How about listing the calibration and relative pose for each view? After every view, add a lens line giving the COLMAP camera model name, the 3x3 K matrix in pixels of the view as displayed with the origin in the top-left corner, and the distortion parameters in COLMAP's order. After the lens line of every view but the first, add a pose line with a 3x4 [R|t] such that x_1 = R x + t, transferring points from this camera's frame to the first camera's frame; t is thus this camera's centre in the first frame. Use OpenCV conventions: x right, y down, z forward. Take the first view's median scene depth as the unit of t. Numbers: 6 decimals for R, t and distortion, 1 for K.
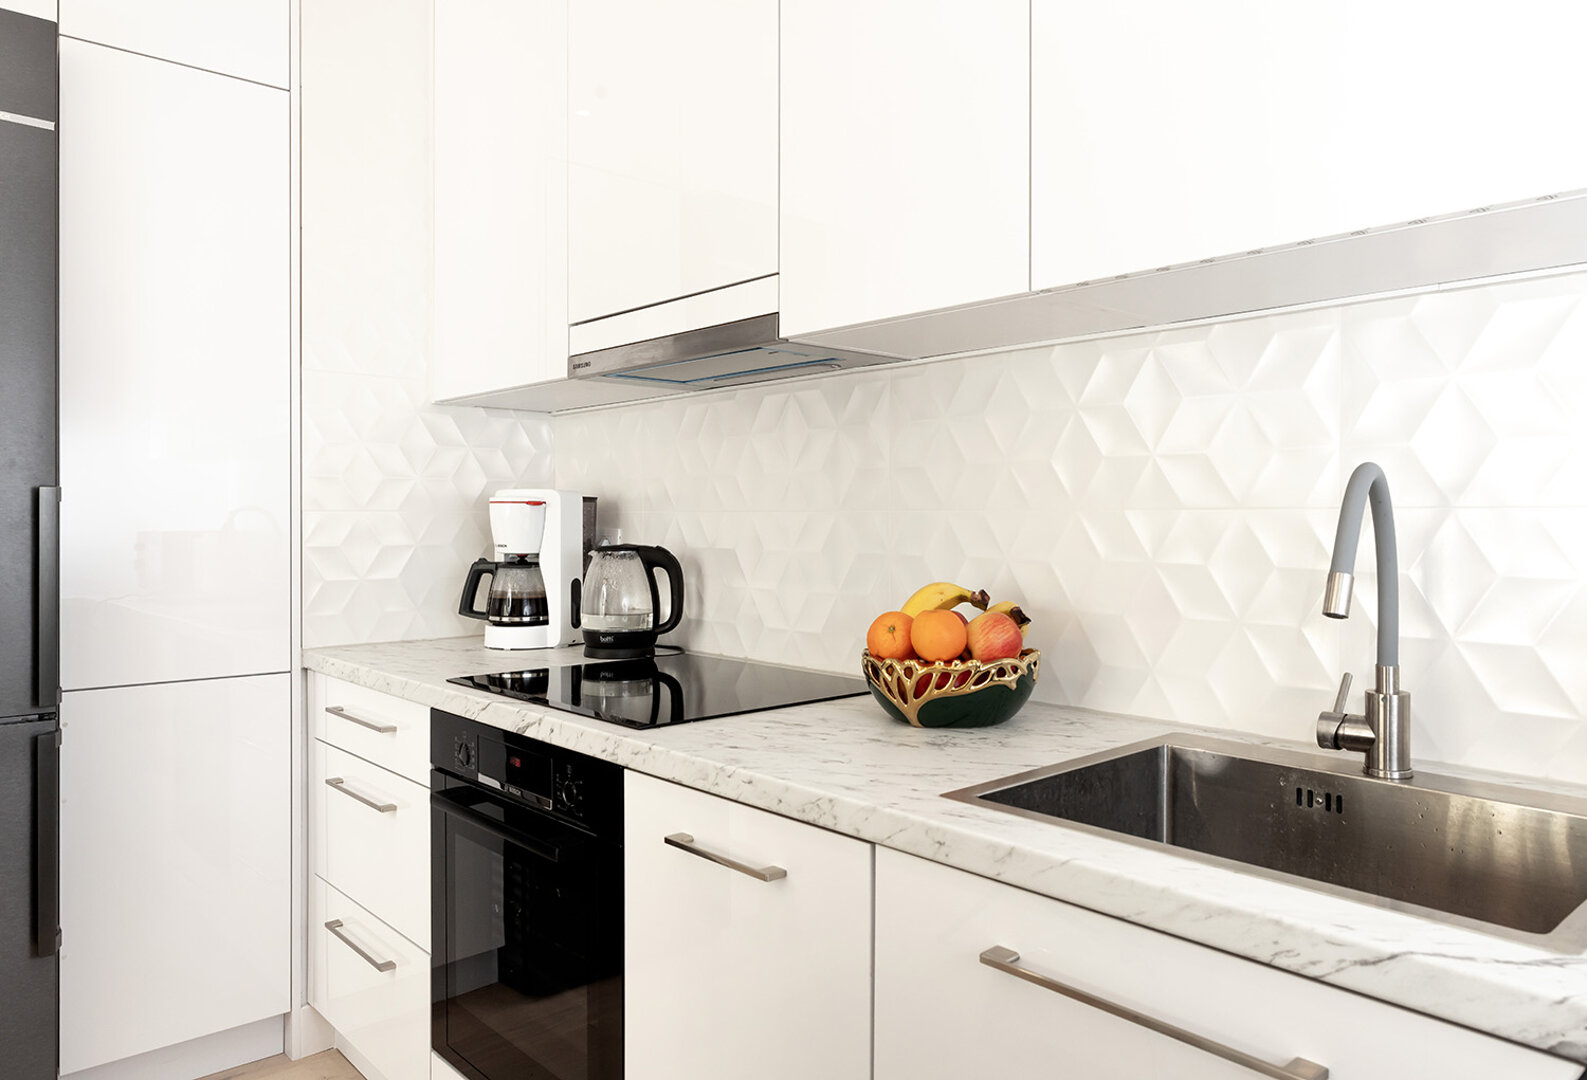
lens RADIAL K [[1108.8, 0, 796.3], [0, 1108.8, 534.7], [0, 0, 1]] dist [-0.005668, 0.005784]
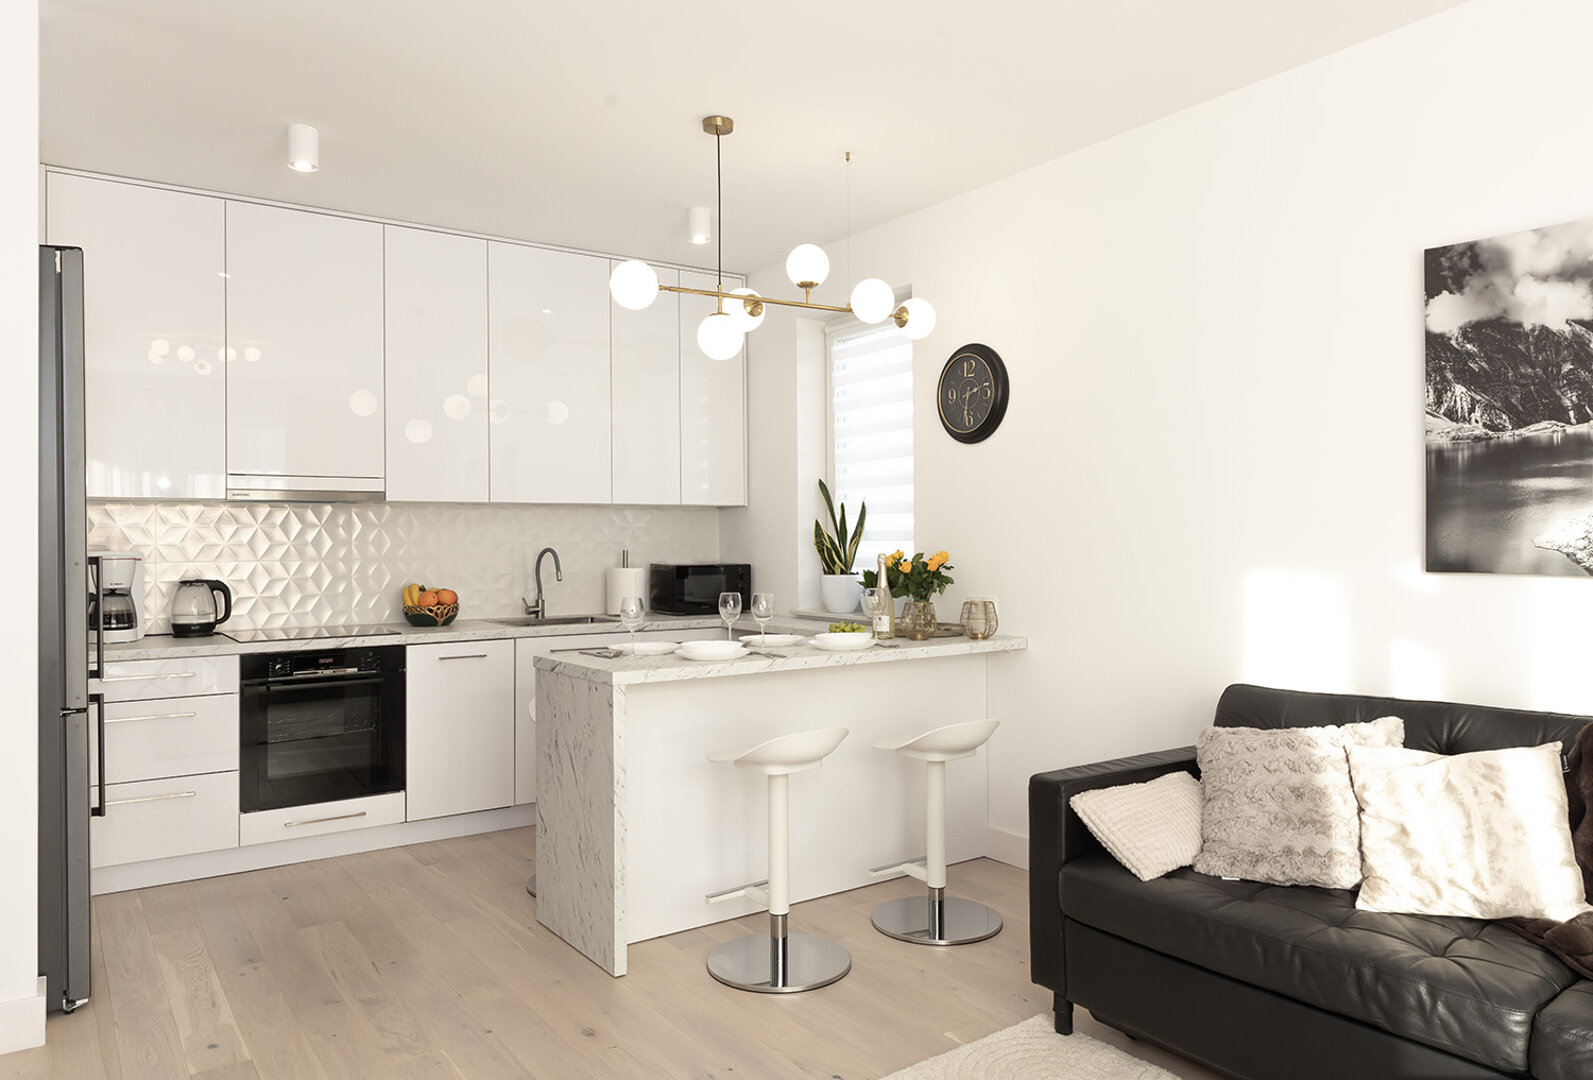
lens RADIAL K [[1082.0, 0, 794.2], [0, 1082.0, 535.6], [0, 0, 1]] dist [-0.005178, 0.003117]
pose [[0.114252, 0.000331, 0.993452, -2.677754], [0.020262, 0.999791, -0.002663, -0.058733], [-0.993245, 0.020433, 0.114221, -0.367405]]
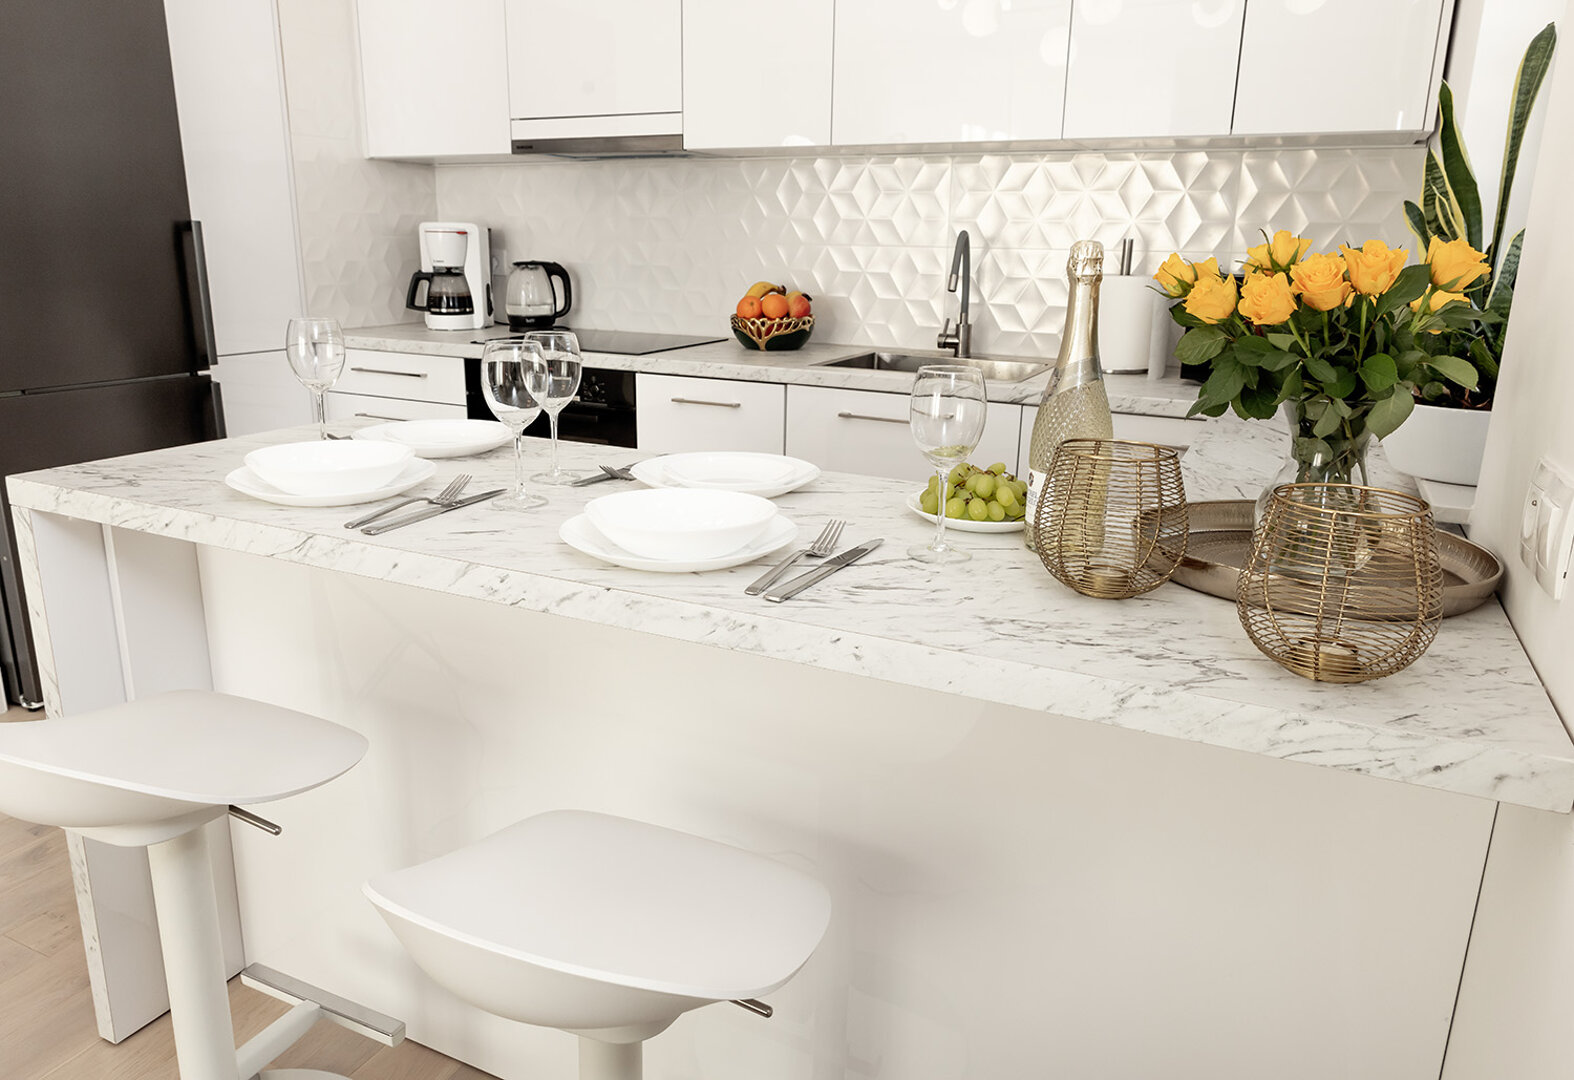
lens RADIAL K [[1099.7, 0, 776.9], [0, 1099.7, 537.1], [0, 0, 1]] dist [-0.005668, 0.005784]
pose [[0.931127, -0.084686, 0.354727, -0.586958], [-0.008001, 0.967689, 0.252021, -0.010747], [-0.364608, -0.237502, 0.900363, -0.899803]]
